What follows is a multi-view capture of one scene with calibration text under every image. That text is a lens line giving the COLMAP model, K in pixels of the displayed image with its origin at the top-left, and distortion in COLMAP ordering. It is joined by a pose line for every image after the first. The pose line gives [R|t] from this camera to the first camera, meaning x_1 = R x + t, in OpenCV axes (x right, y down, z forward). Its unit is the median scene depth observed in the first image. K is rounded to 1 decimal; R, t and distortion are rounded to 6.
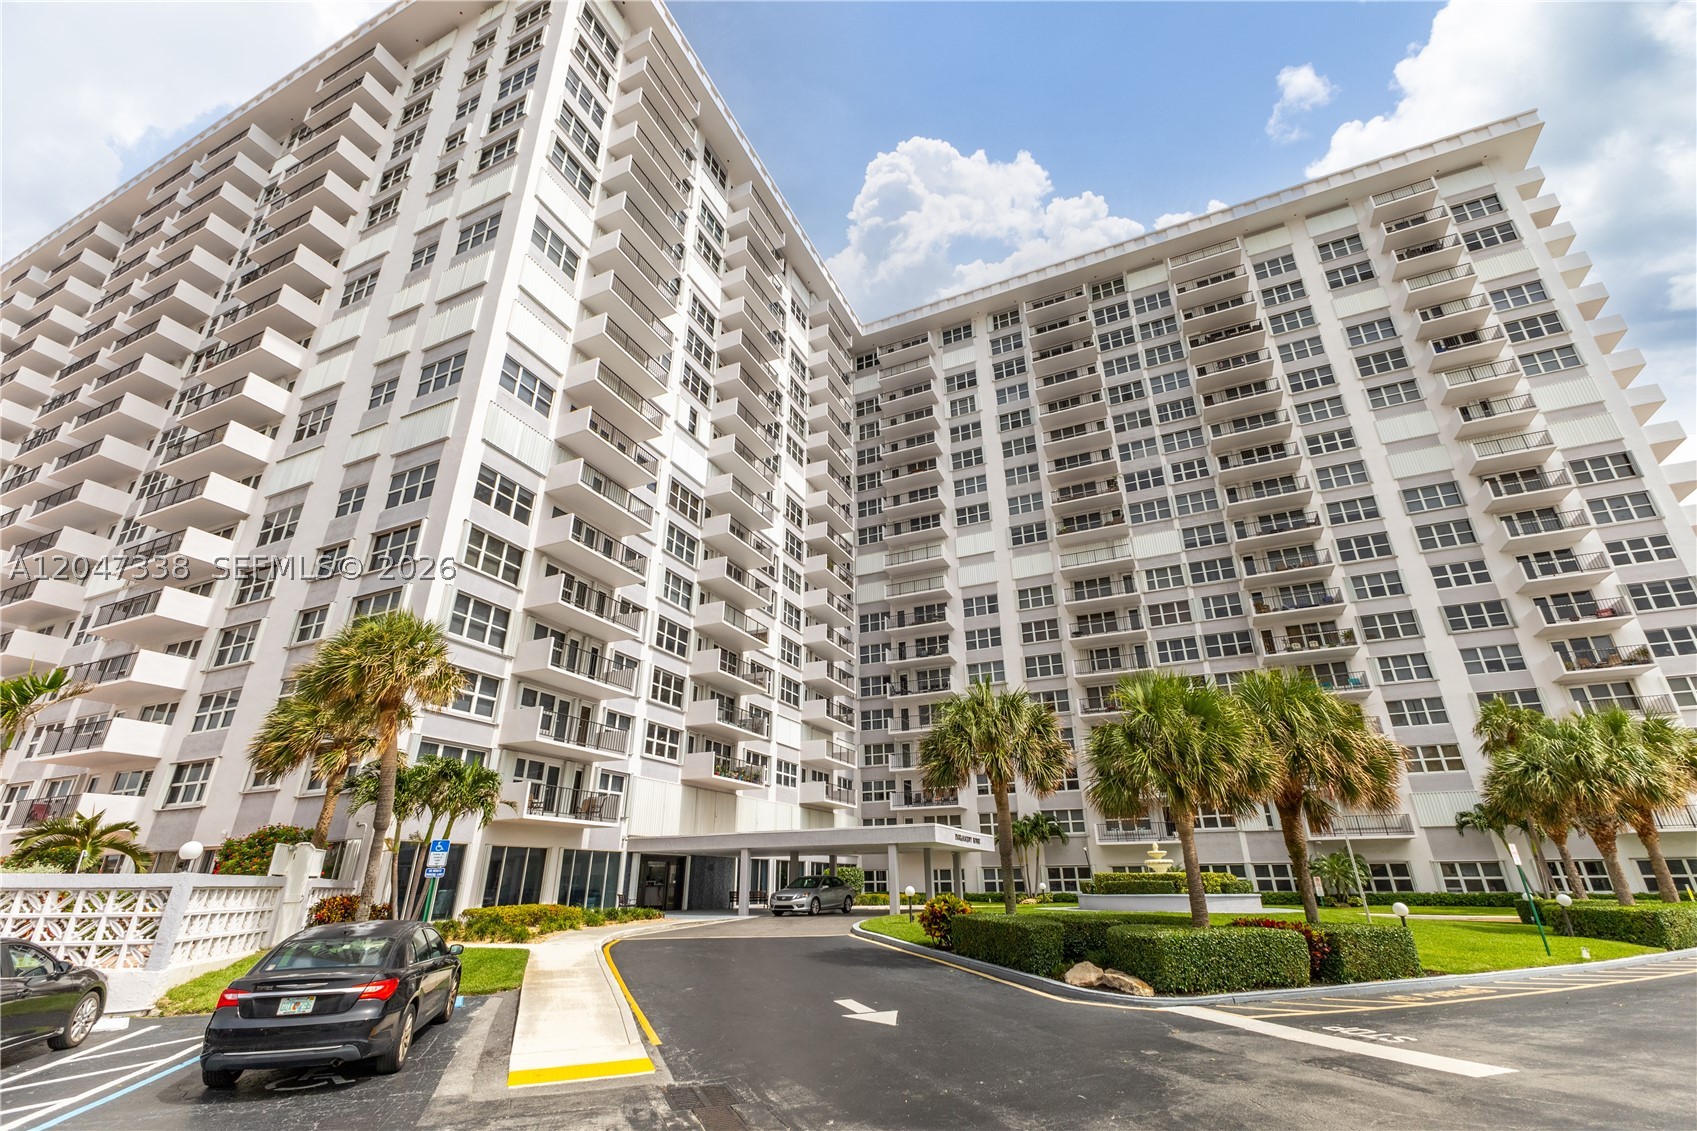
lens RADIAL K [[732.8, 0, 847.4], [0, 732.8, 562.0], [0, 0, 1]] dist [0.002994, -0.000162]
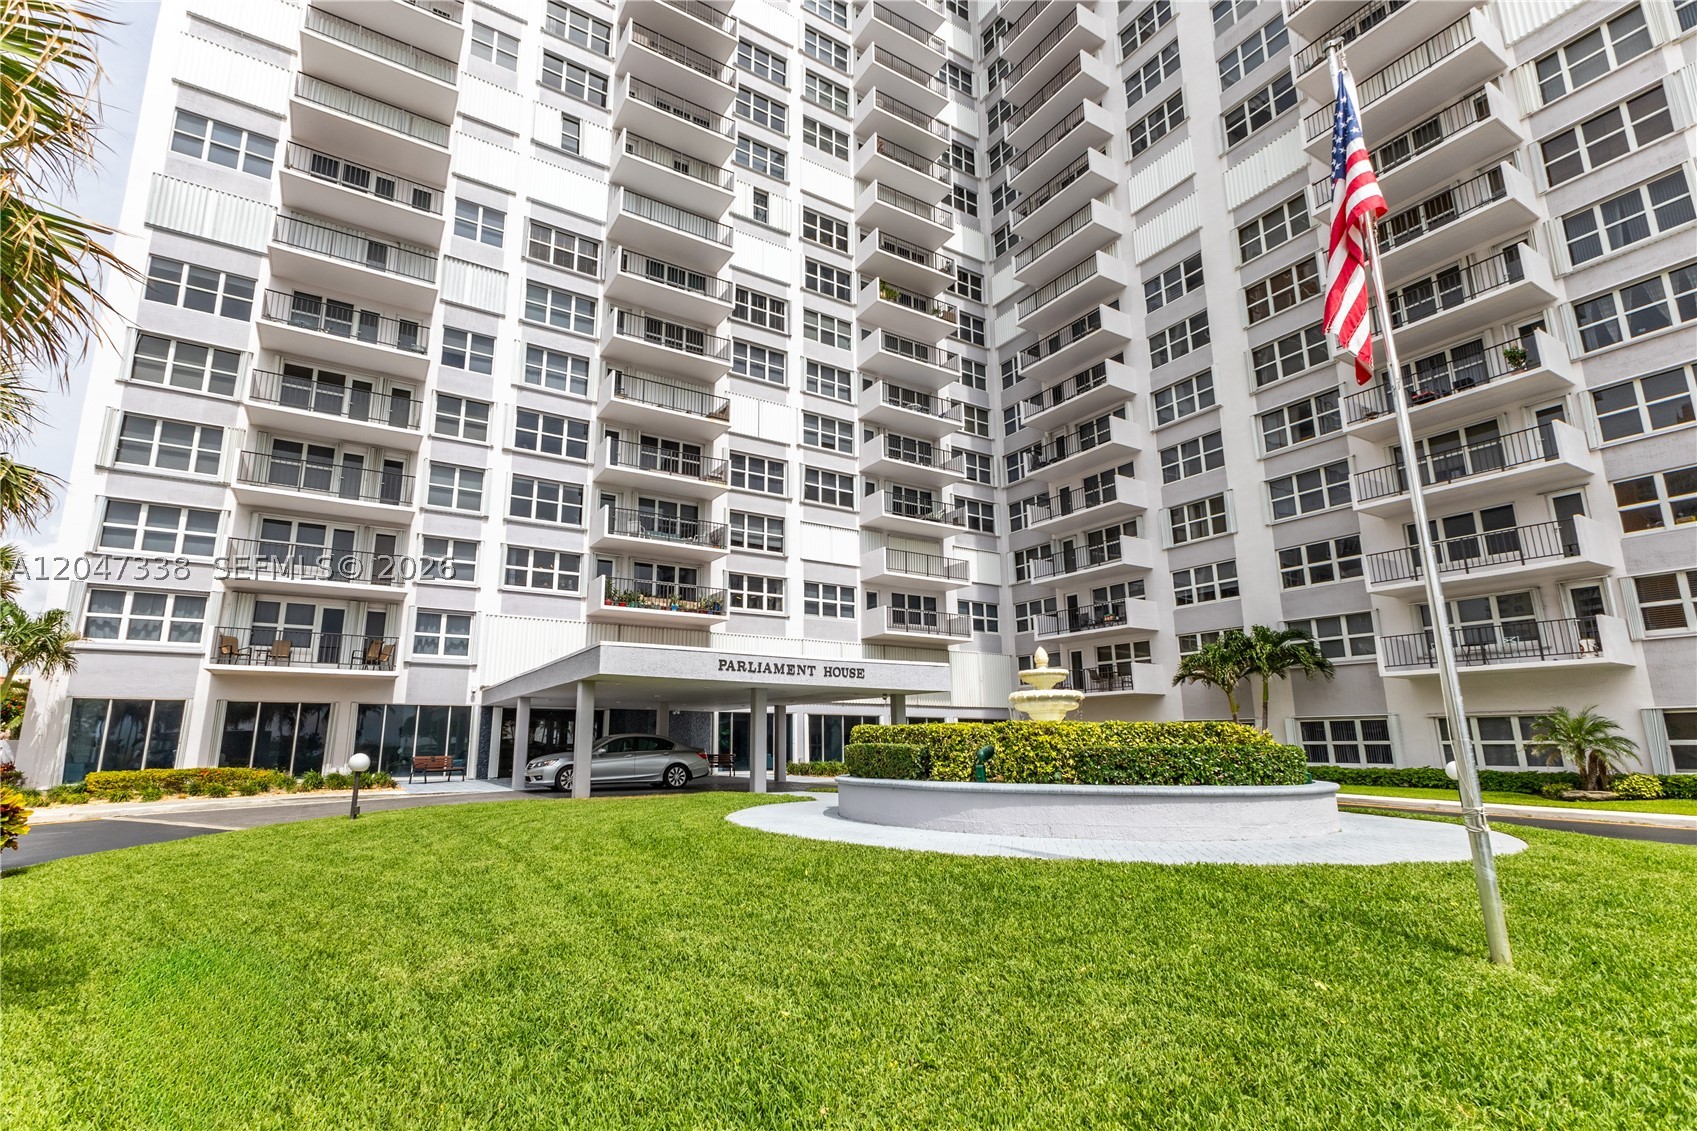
lens RADIAL K [[775.0, 0, 802.8], [0, 775.0, 587.7], [0, 0, 1]] dist [0.002714, -0.001765]
pose [[0.808413, -0.107030, -0.578803, 0.325726], [0.231056, 0.962104, 0.144808, 0.158575], [0.541370, -0.250801, 0.802507, 0.376287]]
